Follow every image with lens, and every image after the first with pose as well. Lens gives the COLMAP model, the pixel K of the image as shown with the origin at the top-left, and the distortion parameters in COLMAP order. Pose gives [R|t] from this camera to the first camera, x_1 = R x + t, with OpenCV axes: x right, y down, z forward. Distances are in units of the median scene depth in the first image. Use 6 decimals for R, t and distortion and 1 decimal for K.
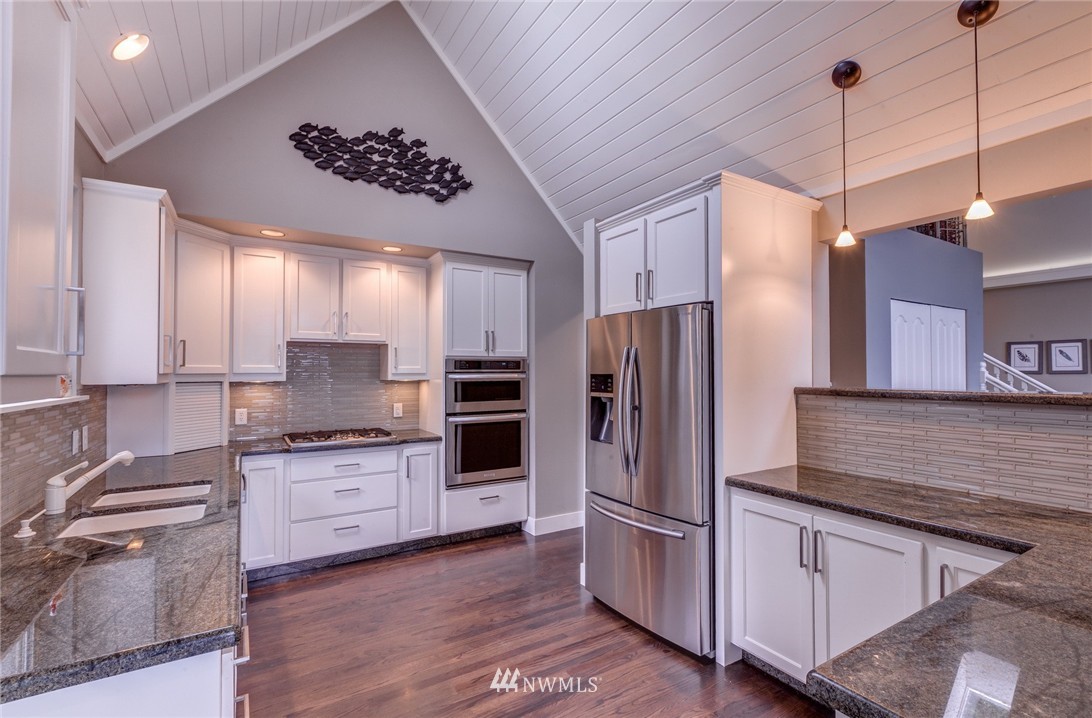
lens RADIAL K [[492.3, 0, 547.7], [0, 492.3, 359.2], [0, 0, 1]] dist [-0.000055, -0.000657]
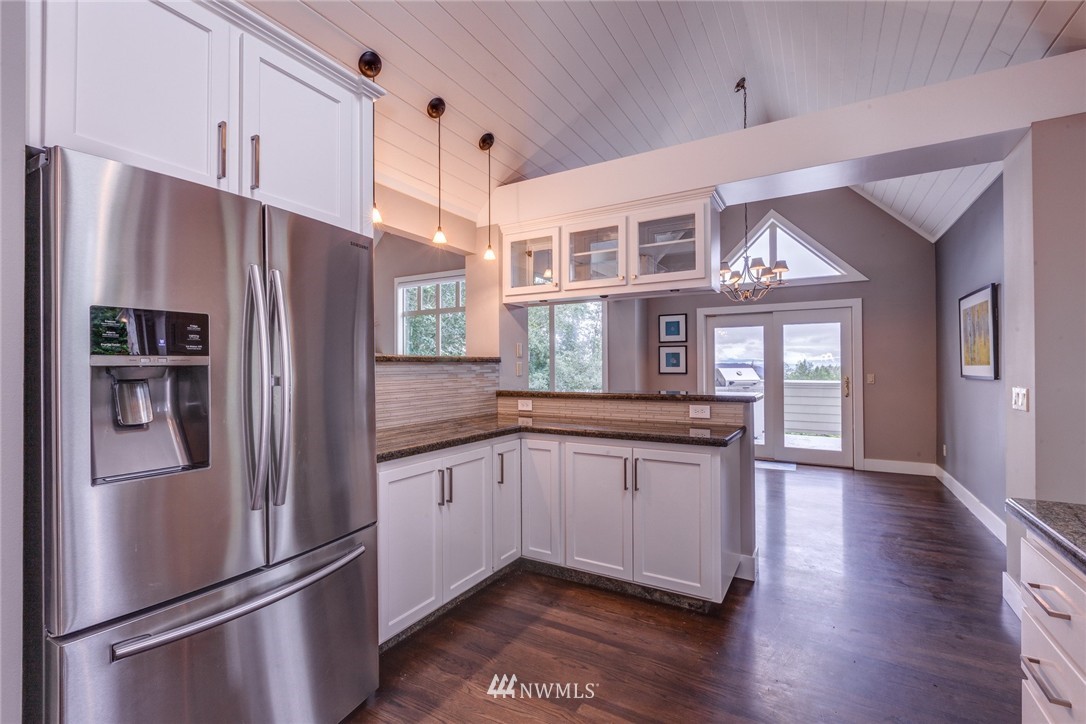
lens RADIAL K [[489.6, 0, 536.6], [0, 489.6, 363.1], [0, 0, 1]] dist [-0.000055, -0.000657]
pose [[-0.470910, 0.013282, 0.882081, -0.421055], [-0.011875, 0.999701, -0.021393, 0.083116], [-0.882101, -0.020548, -0.470611, 0.959267]]
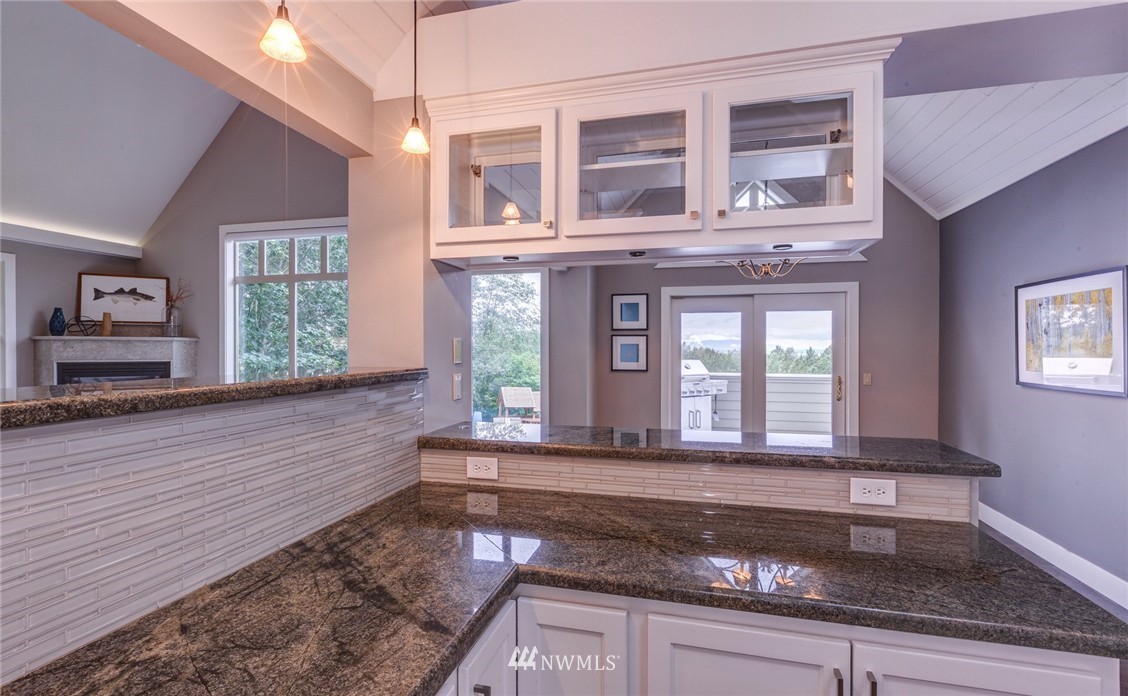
lens RADIAL K [[502.0, 0, 561.6], [0, 502.0, 347.3], [0, 0, 1]] dist [-0.003703, 0.000646]
pose [[-0.703679, 0.002949, 0.710512, 0.114006], [-0.011608, 0.999810, -0.015646, 0.029062], [-0.710423, -0.019257, -0.703512, 0.789359]]
